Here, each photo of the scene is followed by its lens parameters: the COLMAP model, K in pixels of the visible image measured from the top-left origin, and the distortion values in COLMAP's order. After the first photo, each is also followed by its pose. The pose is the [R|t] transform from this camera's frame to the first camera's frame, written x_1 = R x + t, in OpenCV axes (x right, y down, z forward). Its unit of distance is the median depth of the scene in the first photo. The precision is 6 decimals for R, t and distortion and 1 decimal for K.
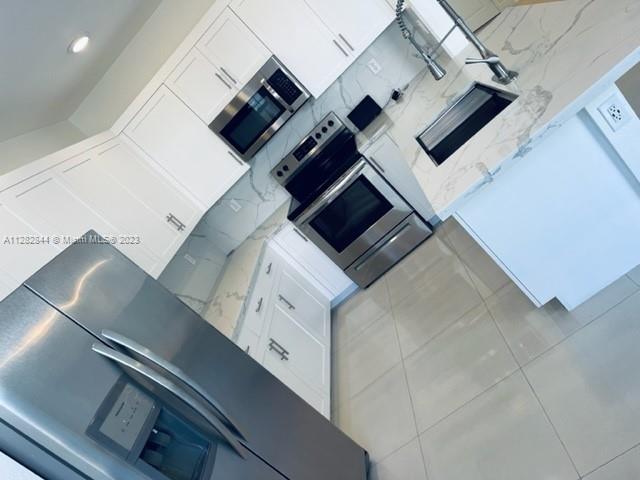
lens RADIAL K [[487.1, 0, 318.7], [0, 487.1, 238.1], [0, 0, 1]] dist [0.028287, -0.004873]
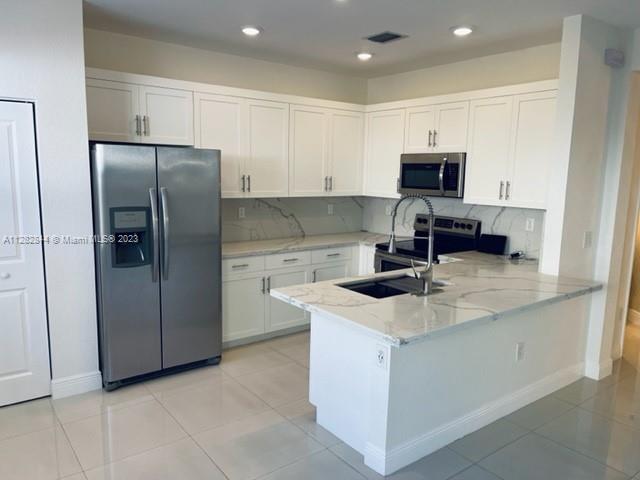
lens RADIAL K [[487.1, 0, 320.7], [0, 487.1, 240.9], [0, 0, 1]] dist [0.028287, -0.004873]
pose [[0.444122, 0.782367, -0.436645, 0.443638], [-0.710781, 0.604358, 0.359919, -0.423140], [0.545479, 0.150510, 0.824500, -0.150786]]
